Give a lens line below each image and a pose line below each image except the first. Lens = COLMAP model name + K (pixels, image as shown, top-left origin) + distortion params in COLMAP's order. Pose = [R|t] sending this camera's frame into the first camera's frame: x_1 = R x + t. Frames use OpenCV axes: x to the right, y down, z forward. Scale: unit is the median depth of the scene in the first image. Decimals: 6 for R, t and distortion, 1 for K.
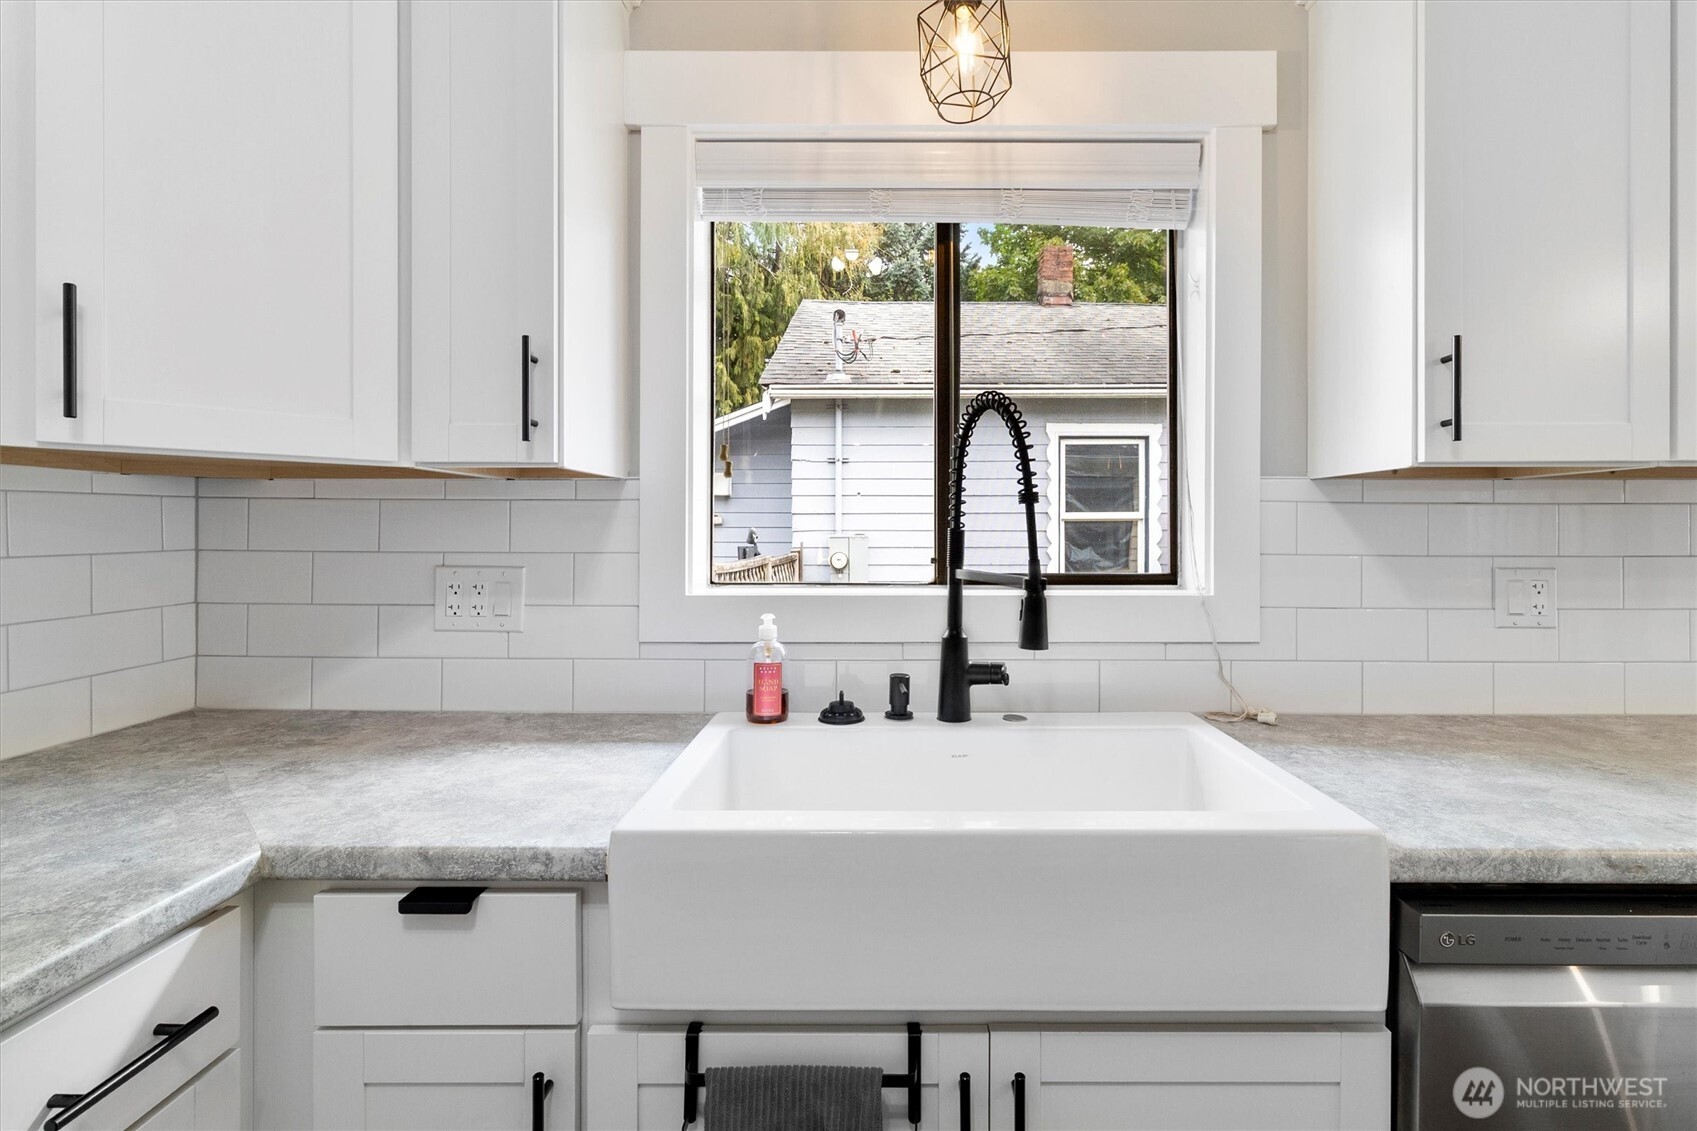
lens RADIAL K [[1026.9, 0, 848.5], [0, 1026.9, 565.5], [0, 0, 1]] dist [0.000418, -0.000418]
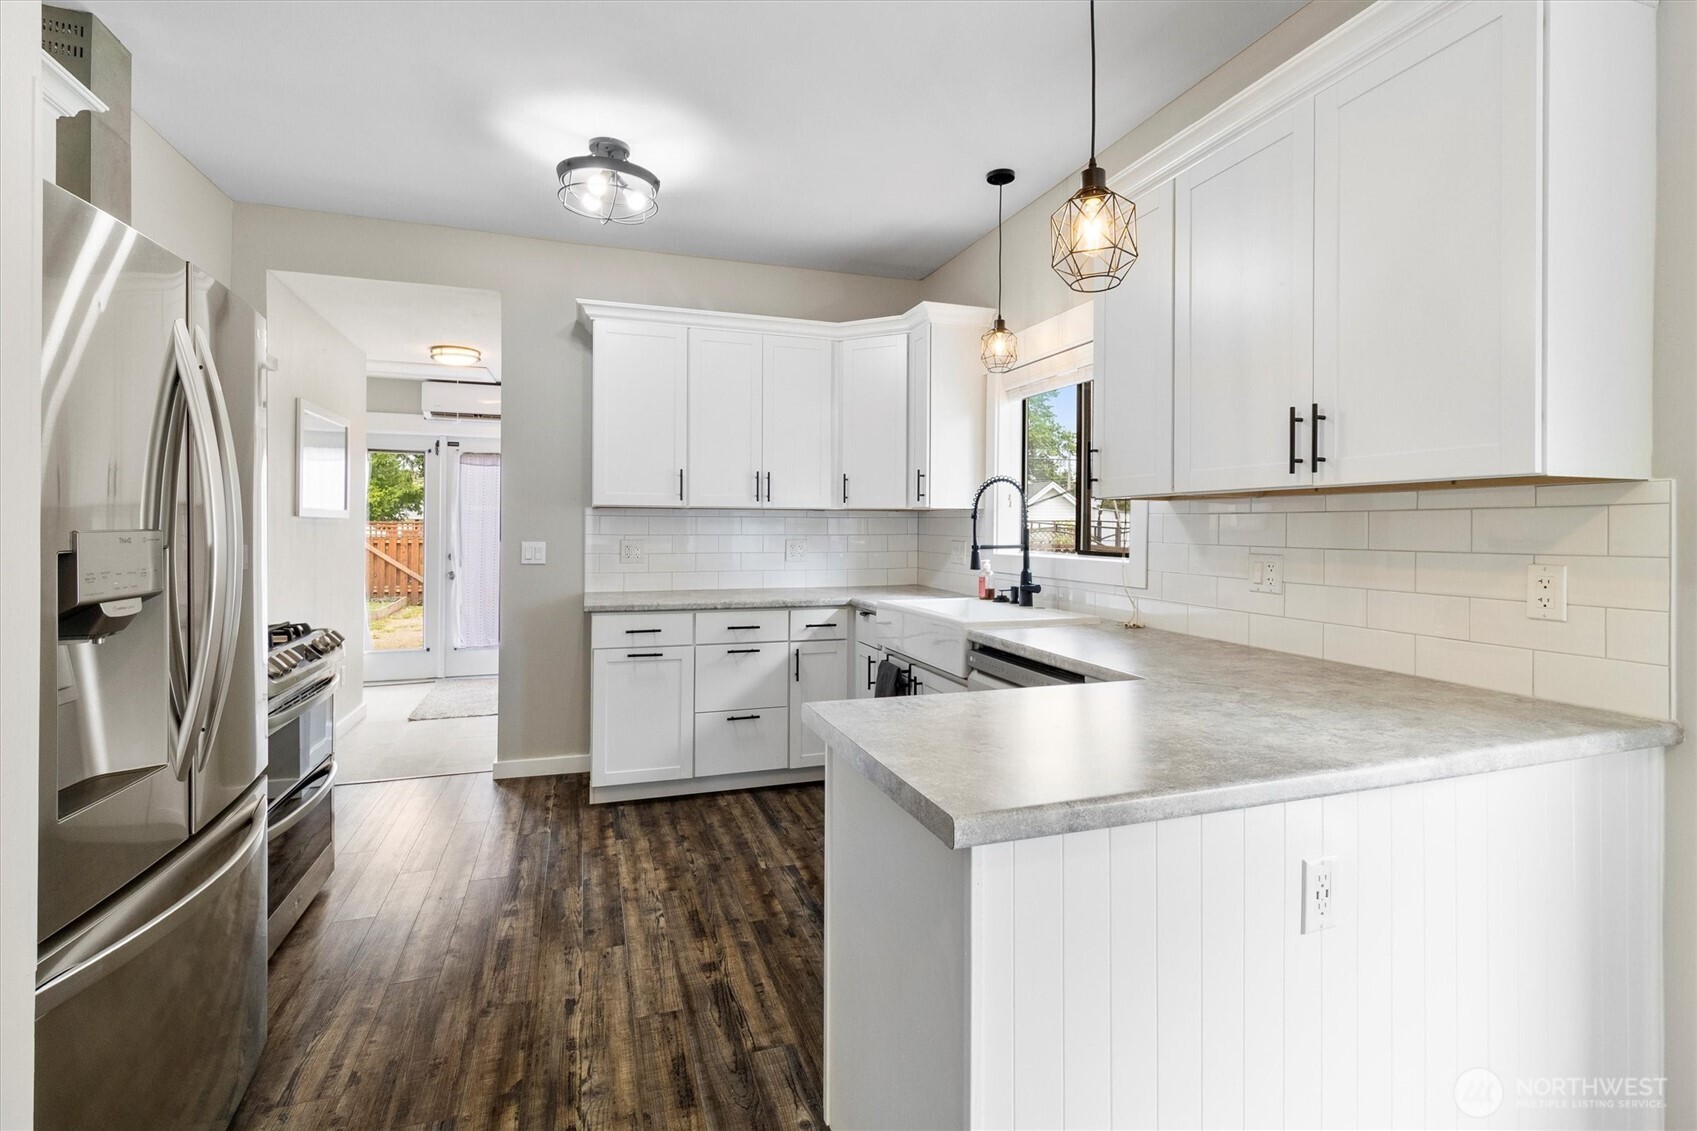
lens RADIAL K [[780.3, 0, 854.1], [0, 780.3, 537.8], [0, 0, 1]] dist [0.004173, -0.000416]
pose [[0.331265, 0.008108, -0.943503, 1.602143], [-0.033535, 0.999432, -0.003186, 0.006774], [0.942942, 0.032696, 0.331349, -0.008909]]
